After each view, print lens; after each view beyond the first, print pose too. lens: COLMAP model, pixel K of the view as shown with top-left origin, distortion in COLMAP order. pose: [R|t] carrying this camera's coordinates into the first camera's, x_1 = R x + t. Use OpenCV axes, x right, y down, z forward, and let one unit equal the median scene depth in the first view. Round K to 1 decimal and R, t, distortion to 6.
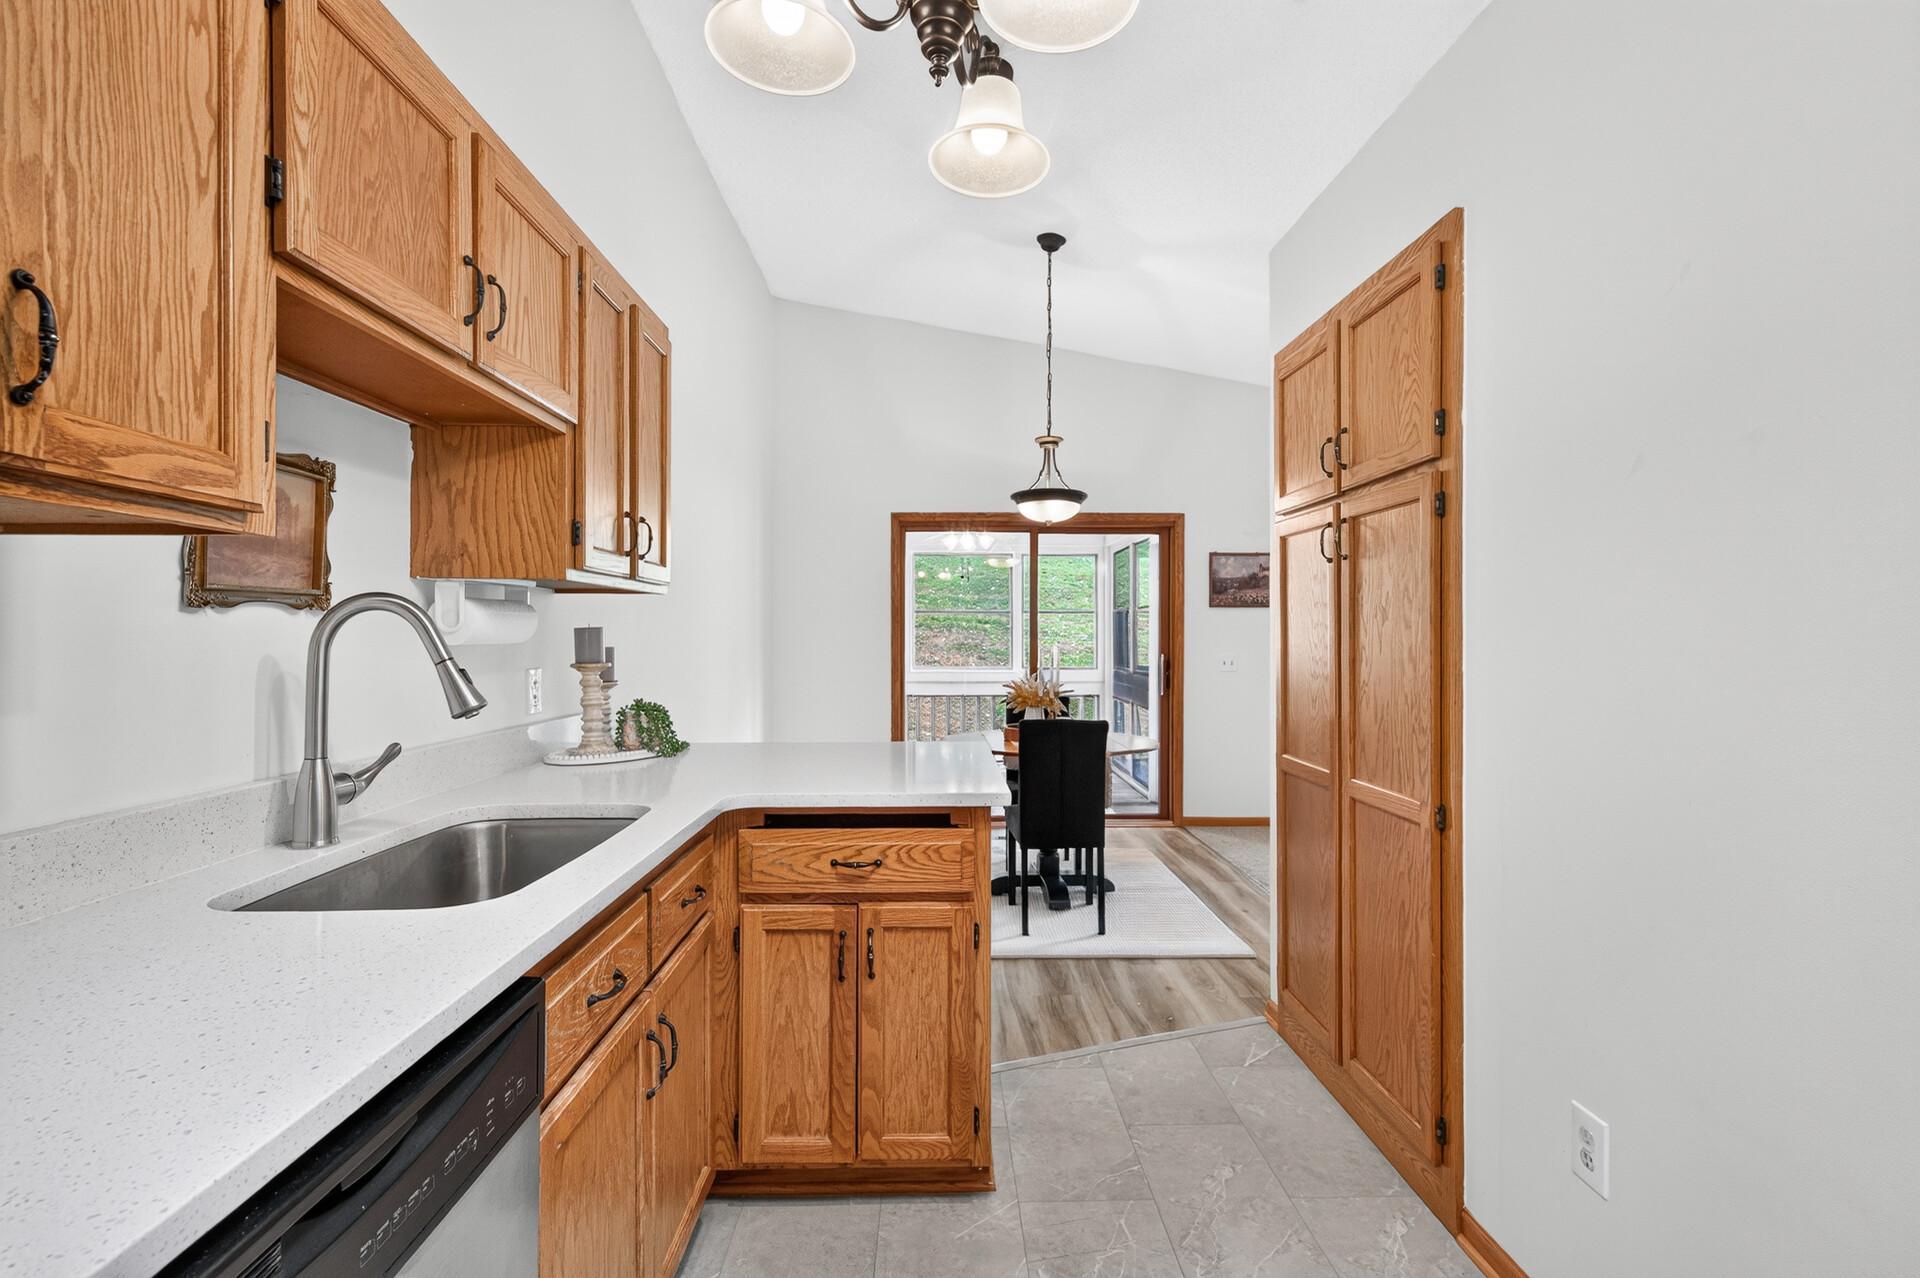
lens RADIAL K [[896.1, 0, 966.7], [0, 896.1, 637.5], [0, 0, 1]] dist [0.004664, 0.002027]
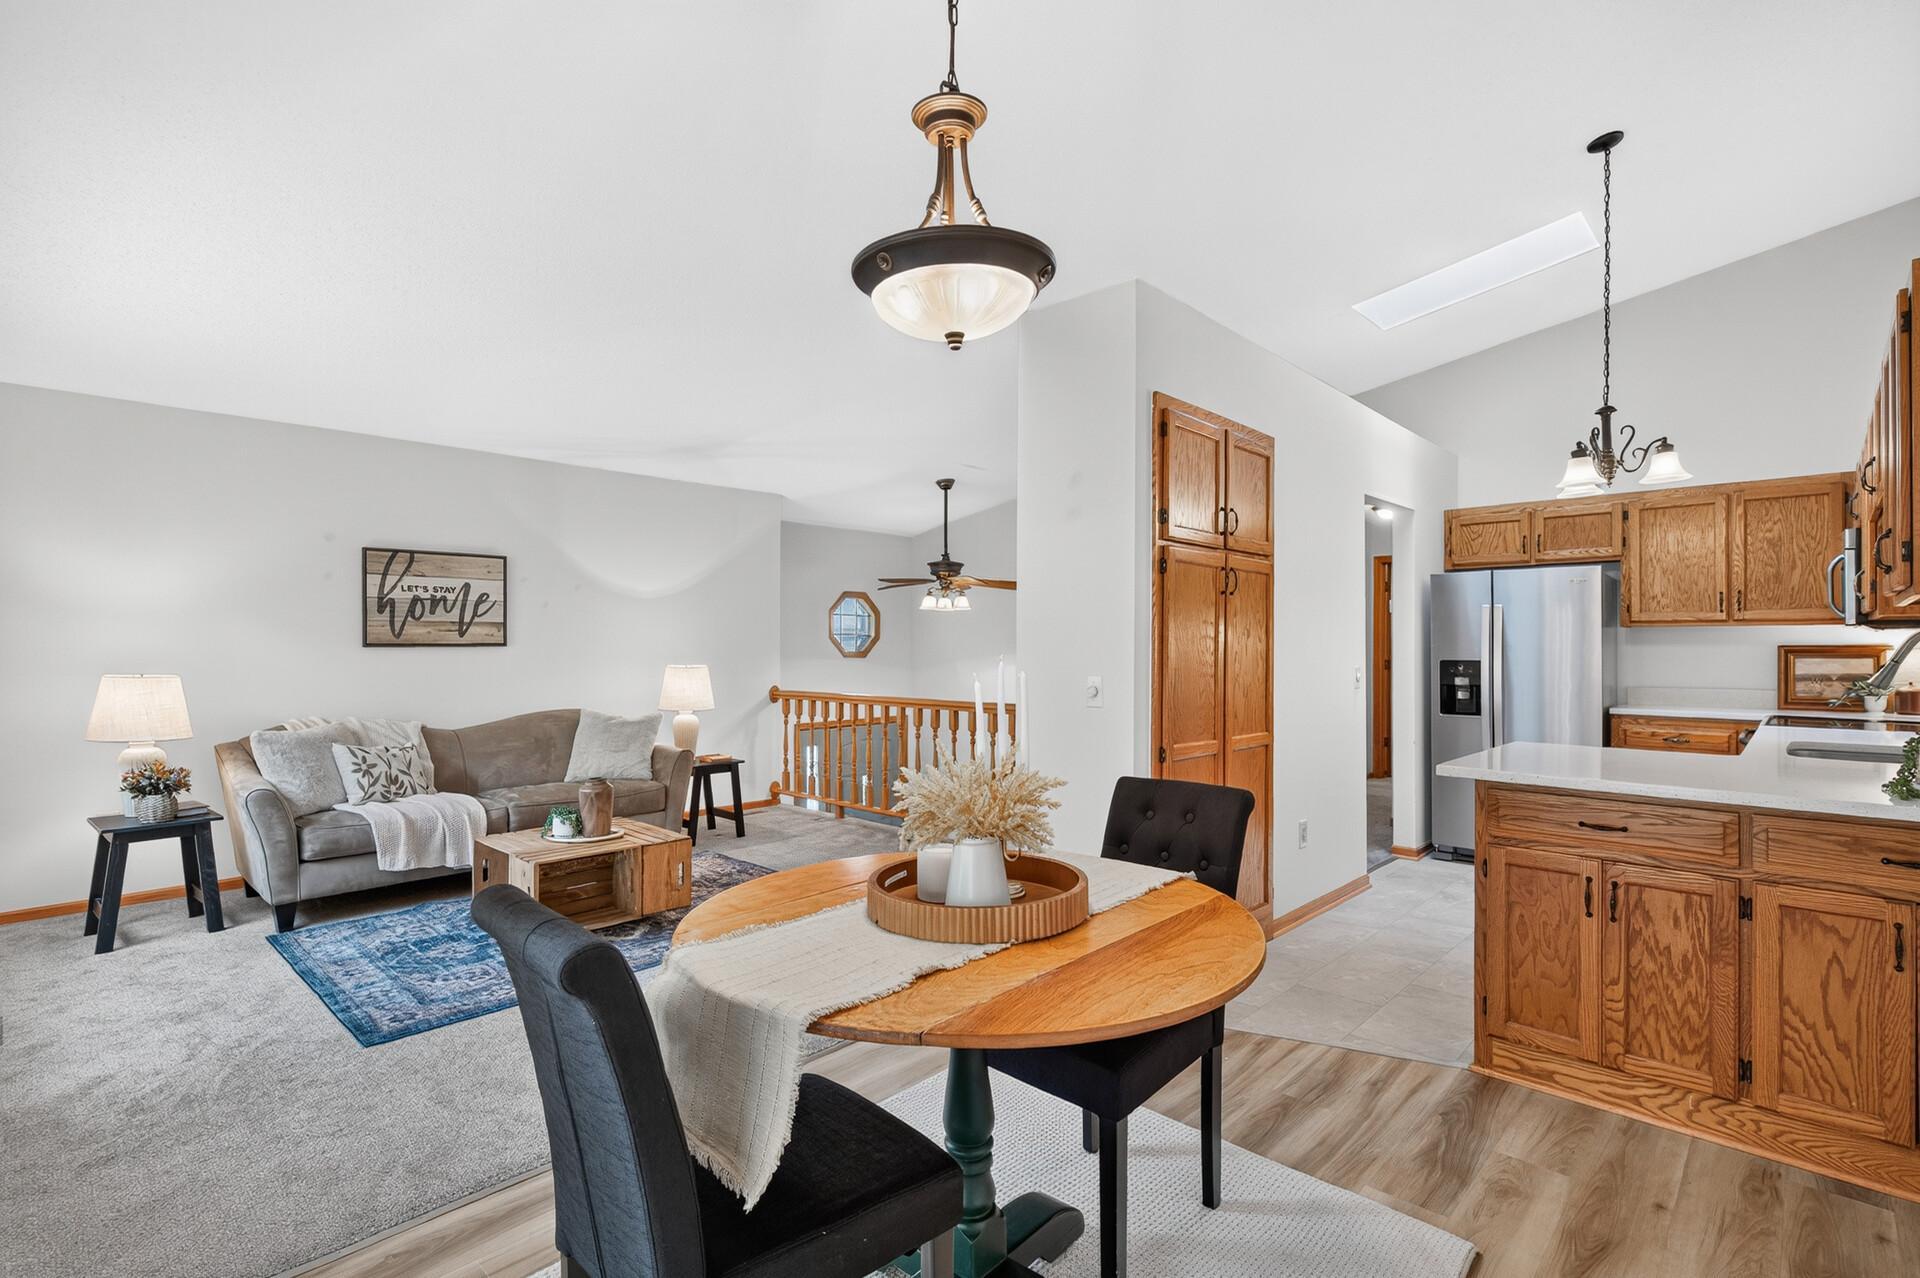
lens RADIAL K [[896.1, 0, 952.9], [0, 896.1, 639.1], [0, 0, 1]] dist [0.004664, 0.002027]
pose [[-0.703065, 0.003462, 0.711118, -0.405159], [0.000120, 0.999989, -0.004750, -0.012592], [-0.711126, -0.003254, -0.703057, 2.887192]]
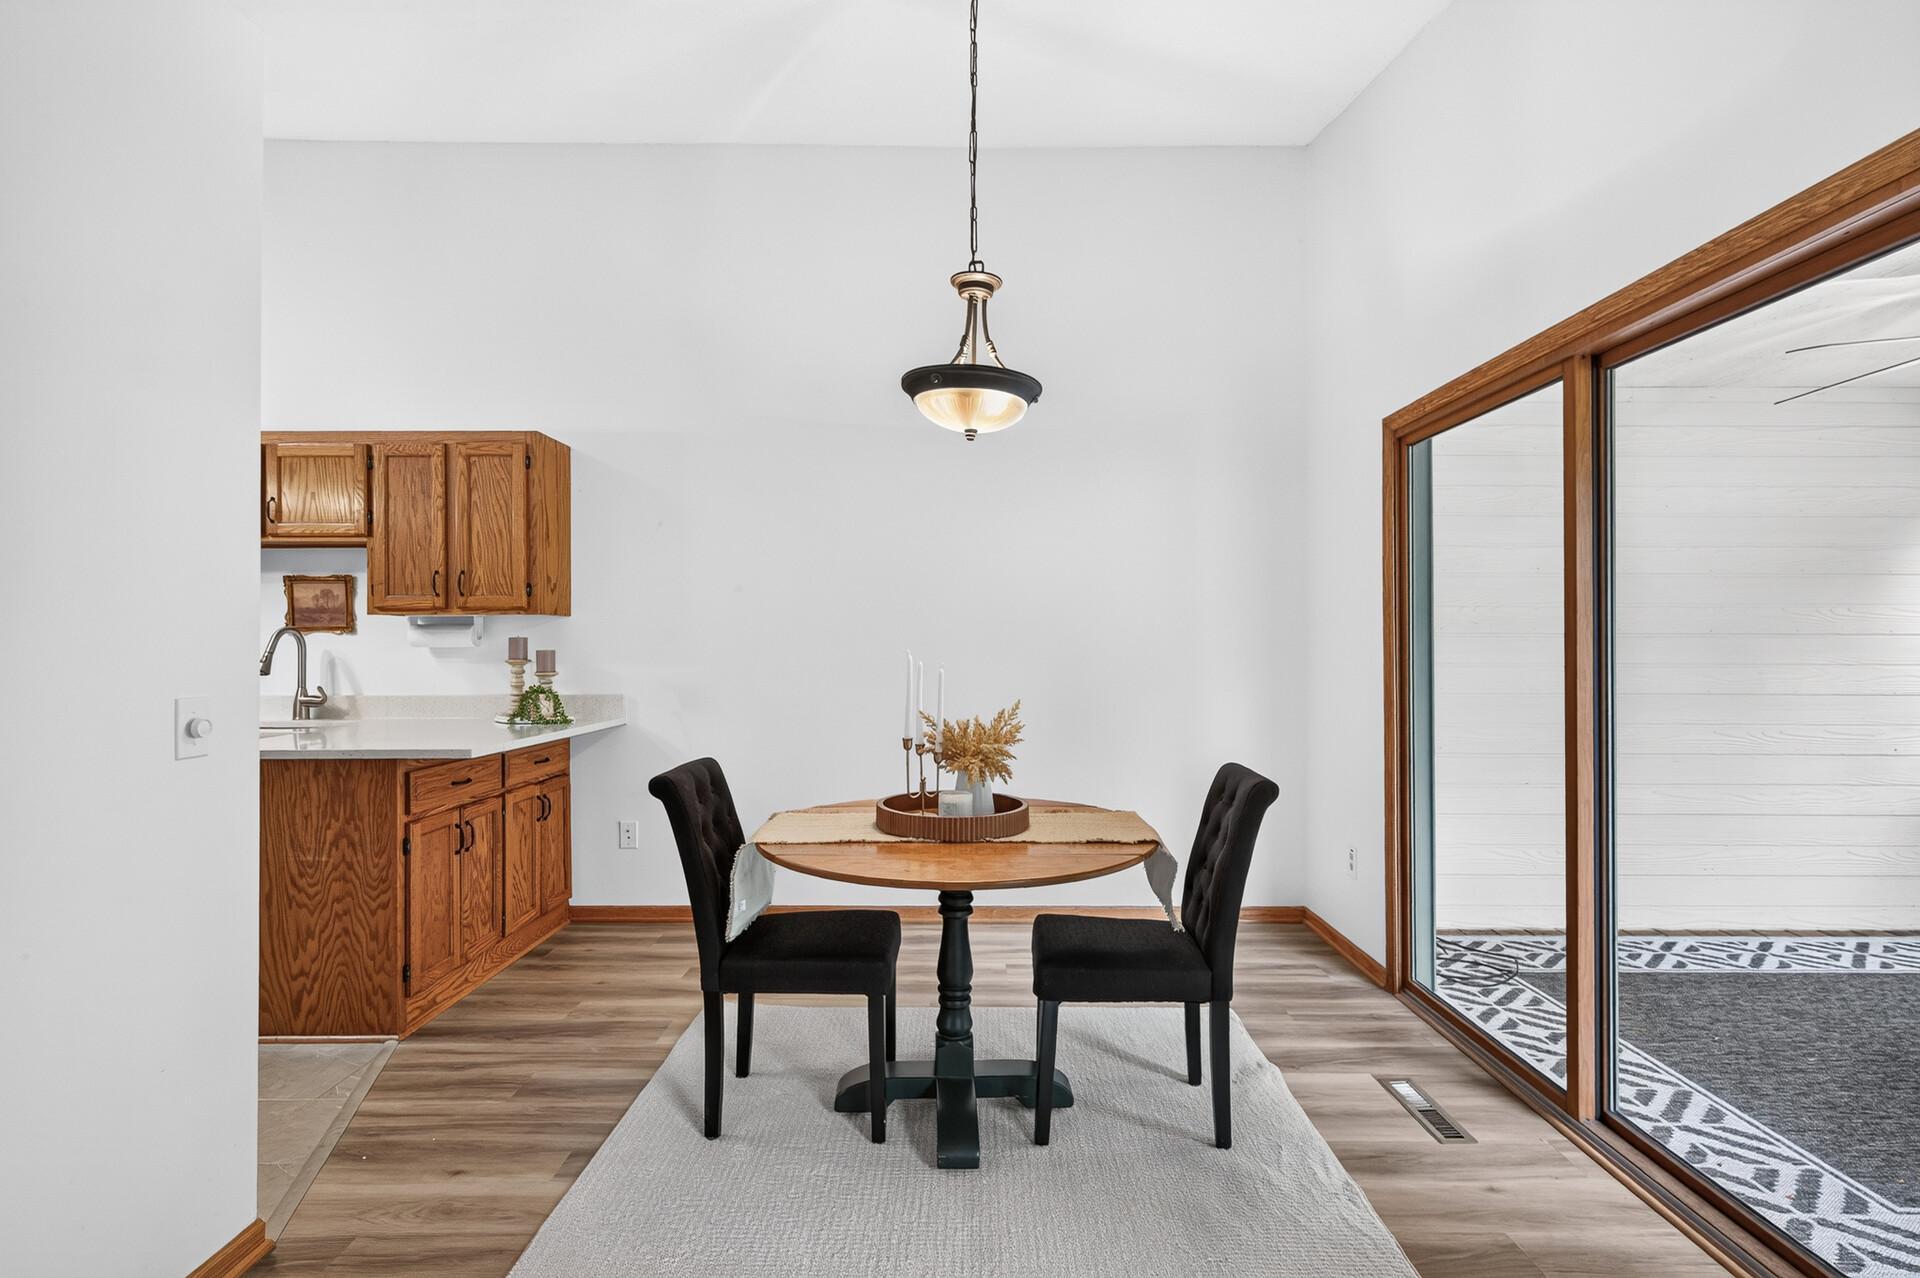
lens RADIAL K [[896.1, 0, 972.0], [0, 896.1, 641.6], [0, 0, 1]] dist [0.004664, 0.002027]
pose [[-0.024129, -0.001631, -0.999708, 1.463173], [-0.001630, 0.999997, -0.001592, -0.005145], [0.999708, 0.001591, -0.024132, 2.311466]]
